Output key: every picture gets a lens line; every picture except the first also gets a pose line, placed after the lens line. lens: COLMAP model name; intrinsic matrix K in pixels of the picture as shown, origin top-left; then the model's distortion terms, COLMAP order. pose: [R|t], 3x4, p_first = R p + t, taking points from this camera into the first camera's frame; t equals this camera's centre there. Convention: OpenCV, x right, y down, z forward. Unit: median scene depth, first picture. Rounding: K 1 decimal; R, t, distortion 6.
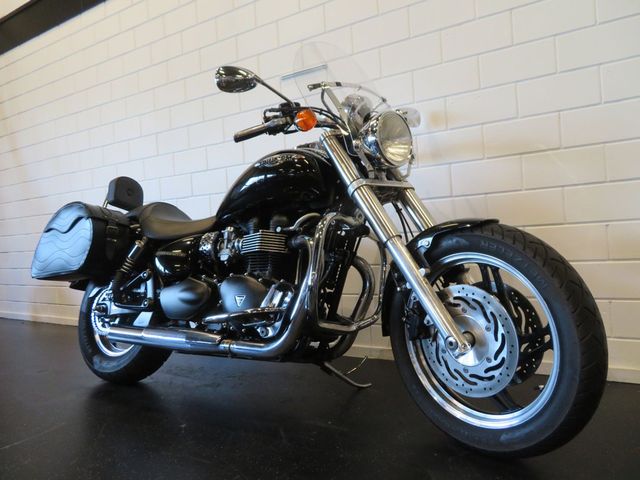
lens RADIAL K [[524.0, 0, 320.0], [0, 524.0, 240.0], [0, 0, 1]] dist [0.012466, 0.002487]
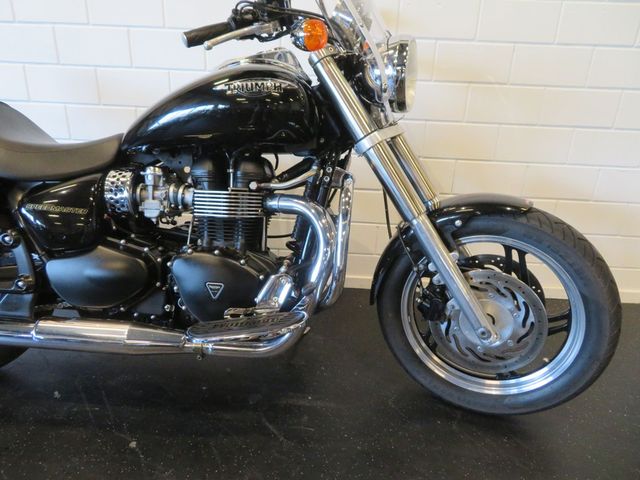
lens RADIAL K [[503.0, 0, 320.0], [0, 503.0, 240.0], [0, 0, 1]] dist [-0.003457, -0.001559]
pose [[0.848502, -0.098797, 0.519888, -0.372516], [-0.097594, 0.936353, 0.337222, -0.195180], [-0.520115, -0.336871, 0.784855, 0.374152]]
